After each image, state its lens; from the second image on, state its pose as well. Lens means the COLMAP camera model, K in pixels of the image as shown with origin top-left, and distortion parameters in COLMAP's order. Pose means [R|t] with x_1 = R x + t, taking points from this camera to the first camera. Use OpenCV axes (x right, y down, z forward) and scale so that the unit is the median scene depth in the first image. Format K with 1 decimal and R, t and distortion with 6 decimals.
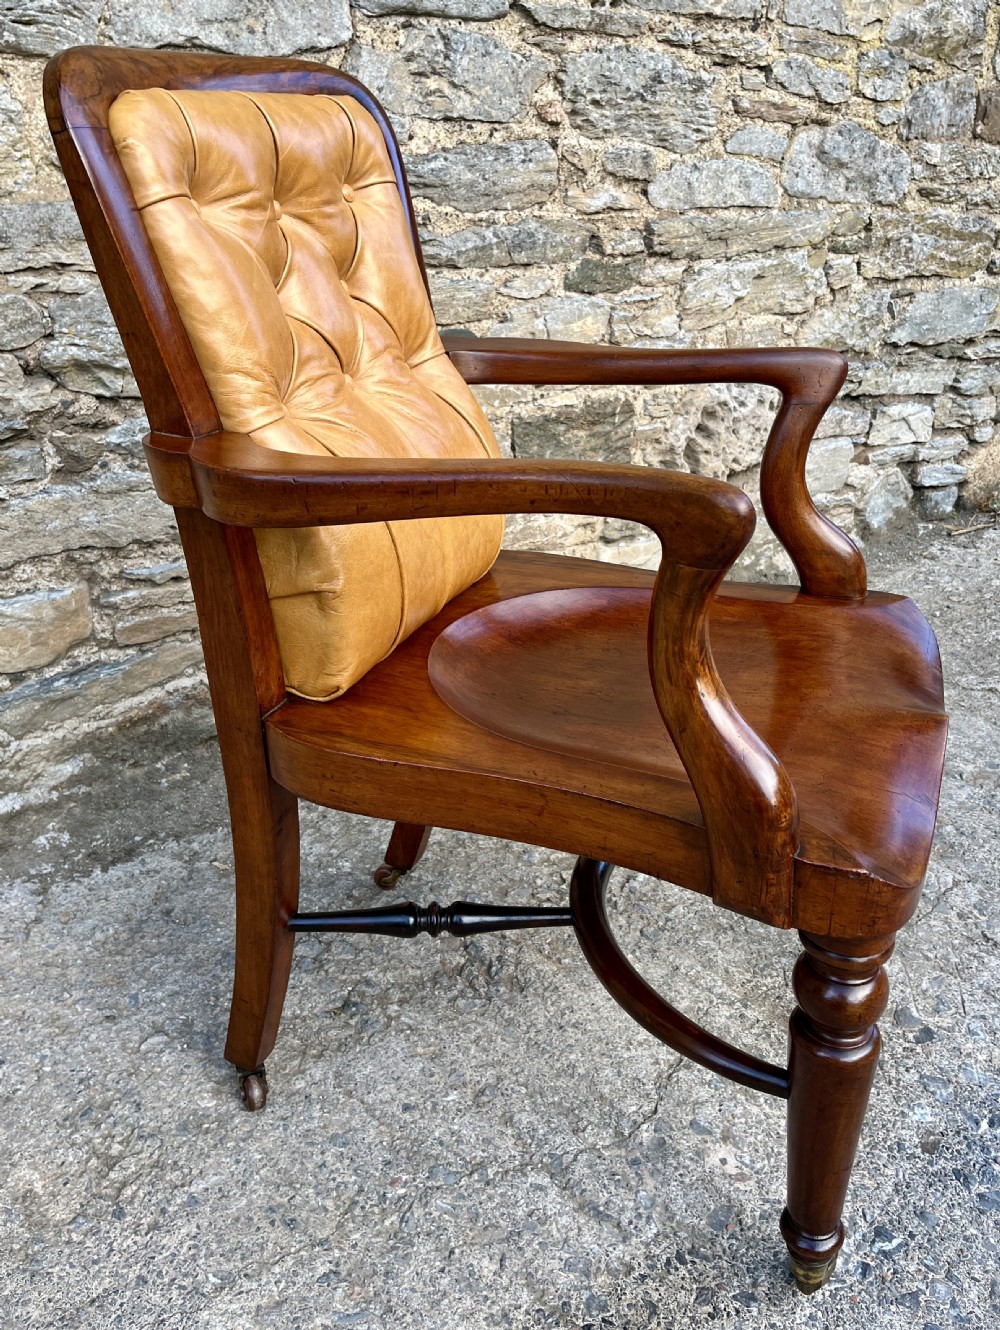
lens RADIAL K [[1168.5, 0, 514.4], [0, 1168.5, 566.8], [0, 0, 1]] dist [0.067142, -0.097255]
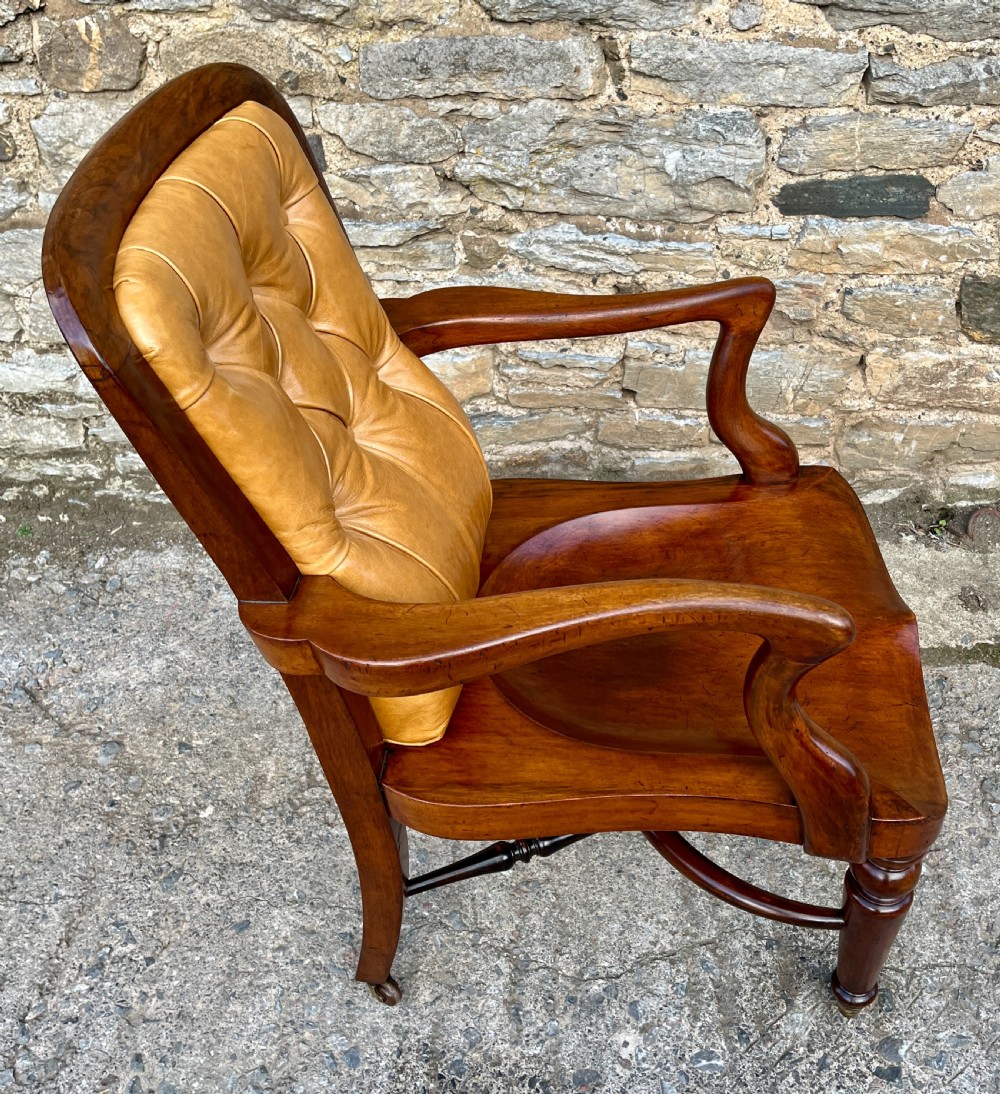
lens RADIAL K [[1114.3, 0, 557.2], [0, 1114.3, 553.0], [0, 0, 1]] dist [0.026547, 0.000000]
pose [[0.749293, 0.412560, -0.518029, 0.459183], [-0.187313, 0.882328, 0.431754, -0.389135], [0.635196, -0.226477, 0.738400, 0.186660]]
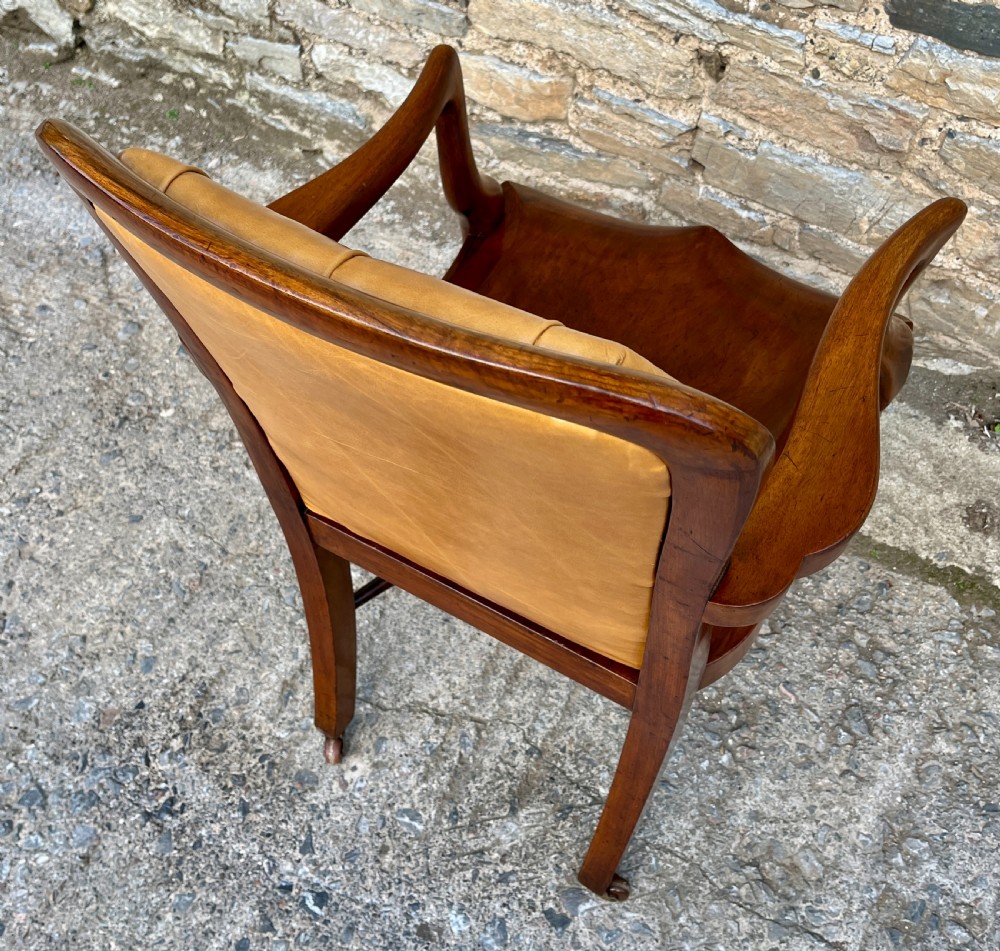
lens RADIAL K [[1114.2, 0, 484.9], [0, 1114.2, 362.9], [0, 0, 1]] dist [0.025185, 0.000000]
pose [[0.346132, 0.694272, -0.631014, 0.617034], [-0.292340, 0.718918, 0.630630, -0.566613], [0.891476, -0.033811, 0.451804, 0.521881]]
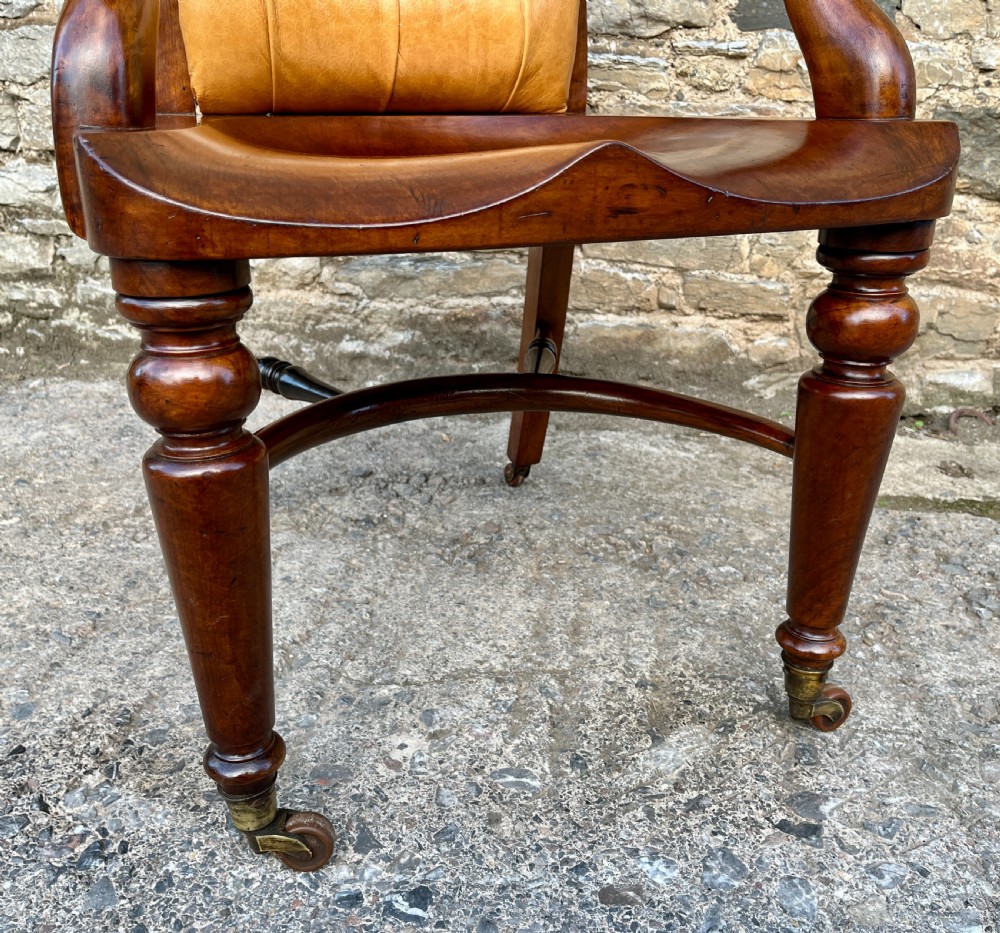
lens RADIAL K [[954.2, 0, 478.5], [0, 954.2, 464.4], [0, 0, 1]] dist [0.023116, 0.000000]
pose [[0.624702, 0.275096, -0.730801, 0.574018], [-0.275106, 0.953419, 0.123730, 0.193189], [0.730797, 0.123754, 0.671283, 0.502079]]
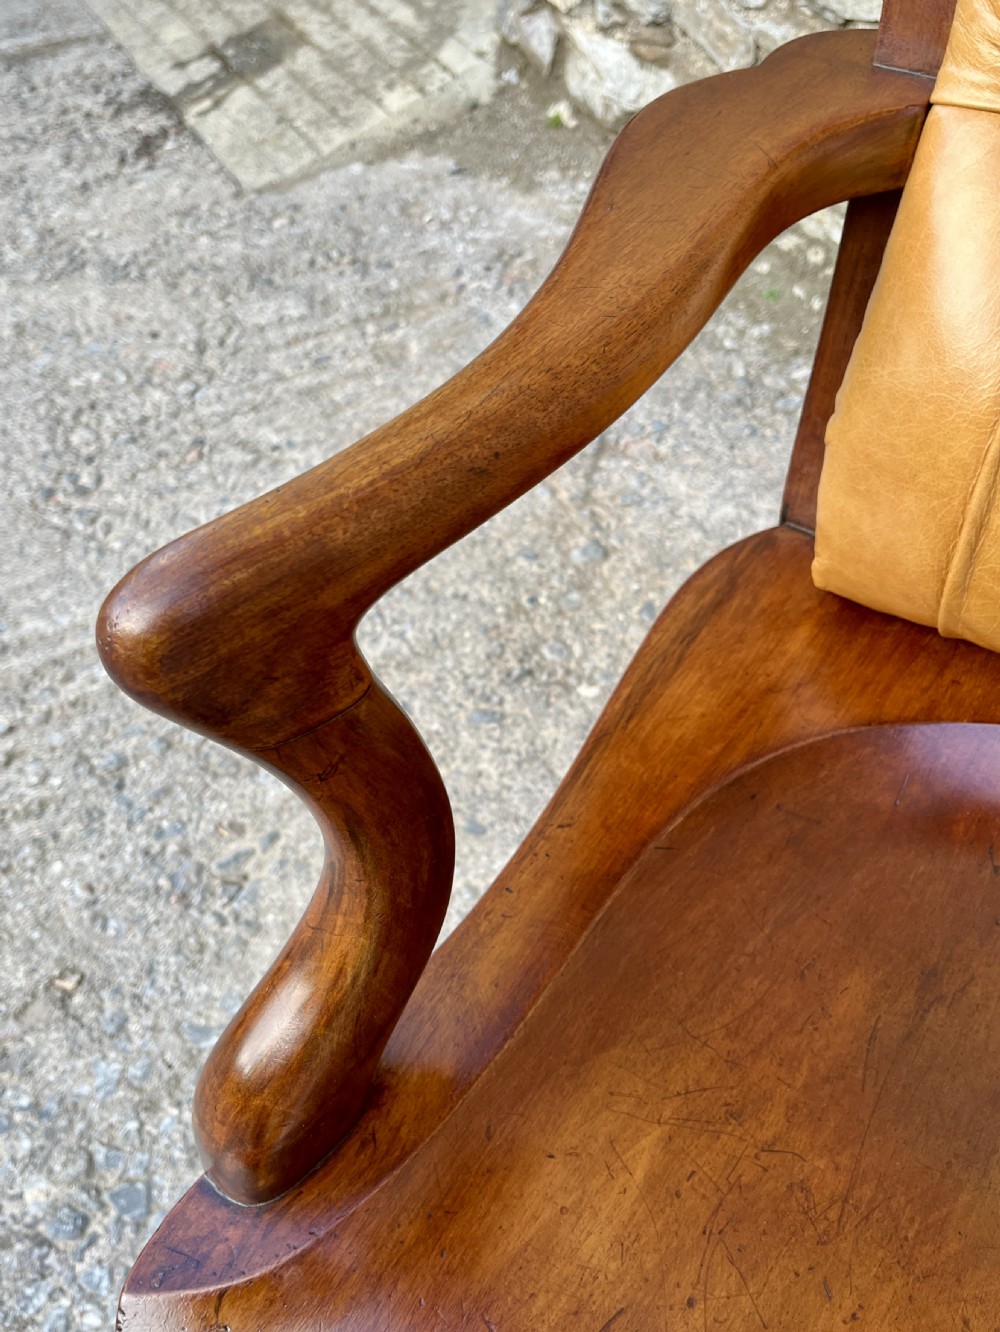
lens RADIAL K [[1166.4, 0, 463.3], [0, 1166.4, 614.7], [0, 0, 1]] dist [0.051481, -0.087324]
pose [[-0.223339, 0.702989, -0.675223, 0.251735], [-0.294865, 0.611540, 0.734217, -0.218697], [0.929072, 0.363079, 0.070706, 0.614947]]
